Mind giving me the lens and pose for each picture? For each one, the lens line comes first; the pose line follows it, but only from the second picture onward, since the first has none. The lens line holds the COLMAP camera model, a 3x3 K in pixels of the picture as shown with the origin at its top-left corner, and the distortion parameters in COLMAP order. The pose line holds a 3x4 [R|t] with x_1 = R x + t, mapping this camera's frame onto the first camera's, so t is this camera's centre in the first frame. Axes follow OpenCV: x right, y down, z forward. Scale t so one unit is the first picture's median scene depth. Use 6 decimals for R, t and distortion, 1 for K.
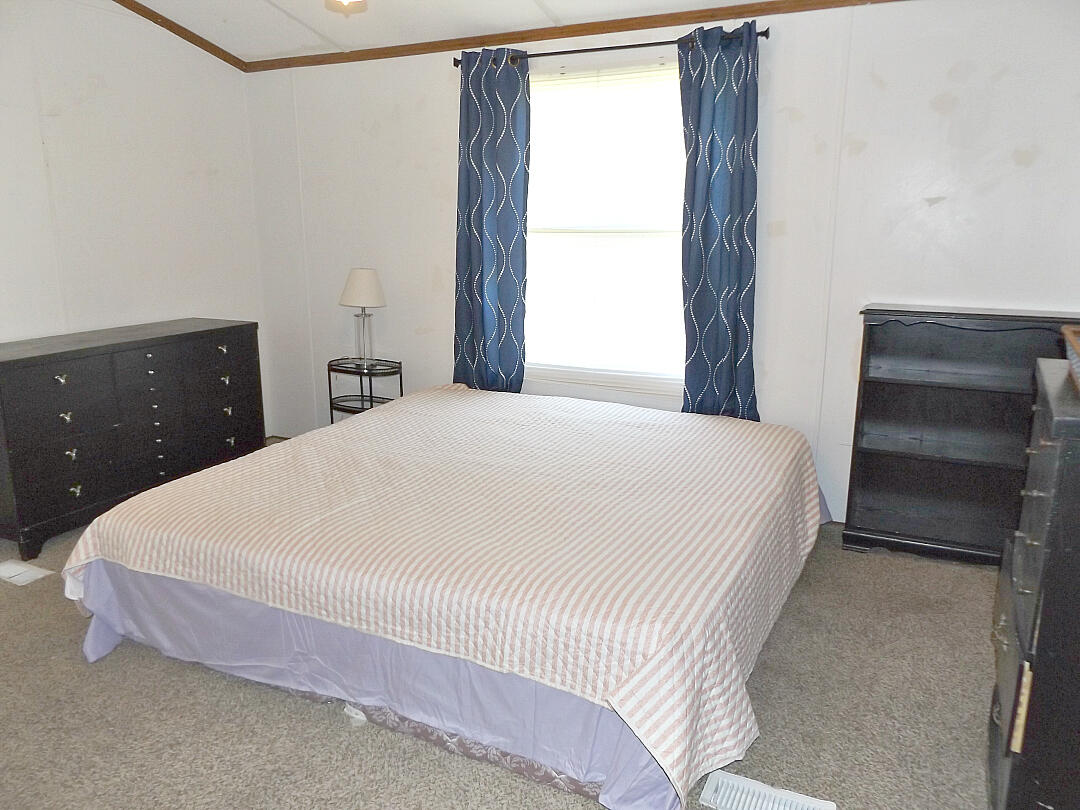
lens RADIAL K [[809.0, 0, 540.0], [0, 809.0, 405.0], [0, 0, 1]] dist [-0.005917, -0.000932]
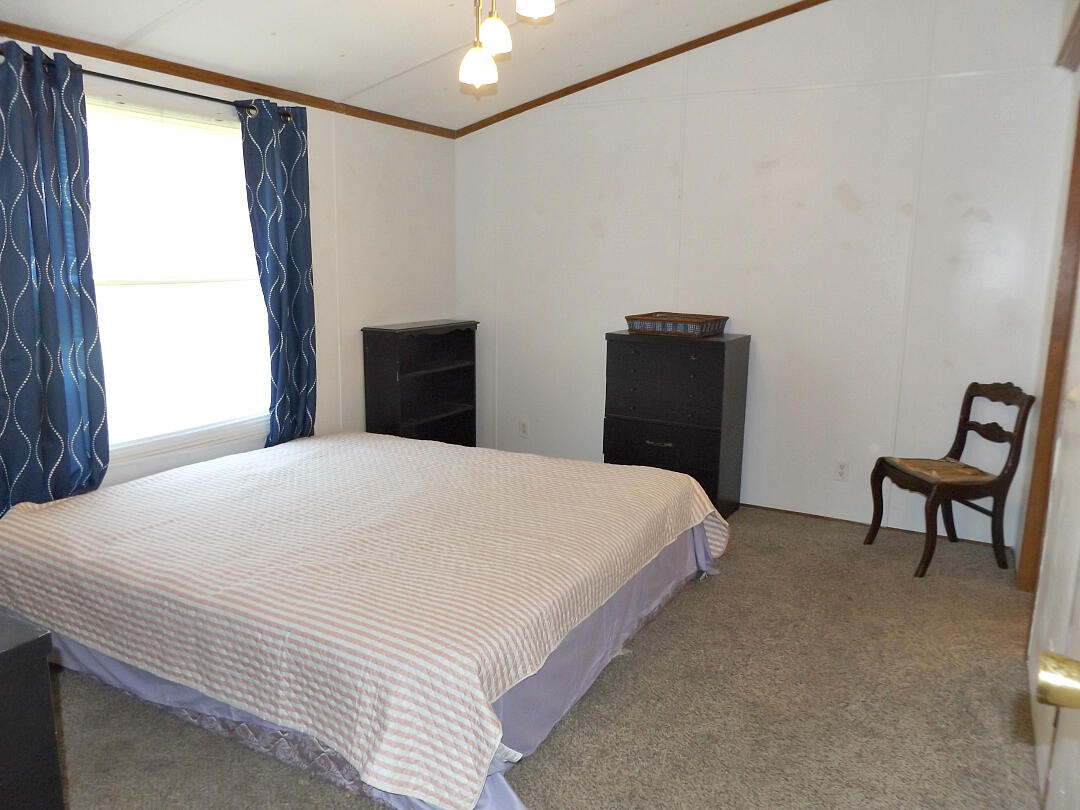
lens RADIAL K [[809.0, 0, 540.0], [0, 809.0, 405.0], [0, 0, 1]] dist [-0.005917, -0.000932]
pose [[0.046454, -0.180845, 0.982414, -0.853842], [0.201982, 0.964862, 0.168063, -0.152175], [-0.978287, 0.190623, 0.081349, 0.550990]]
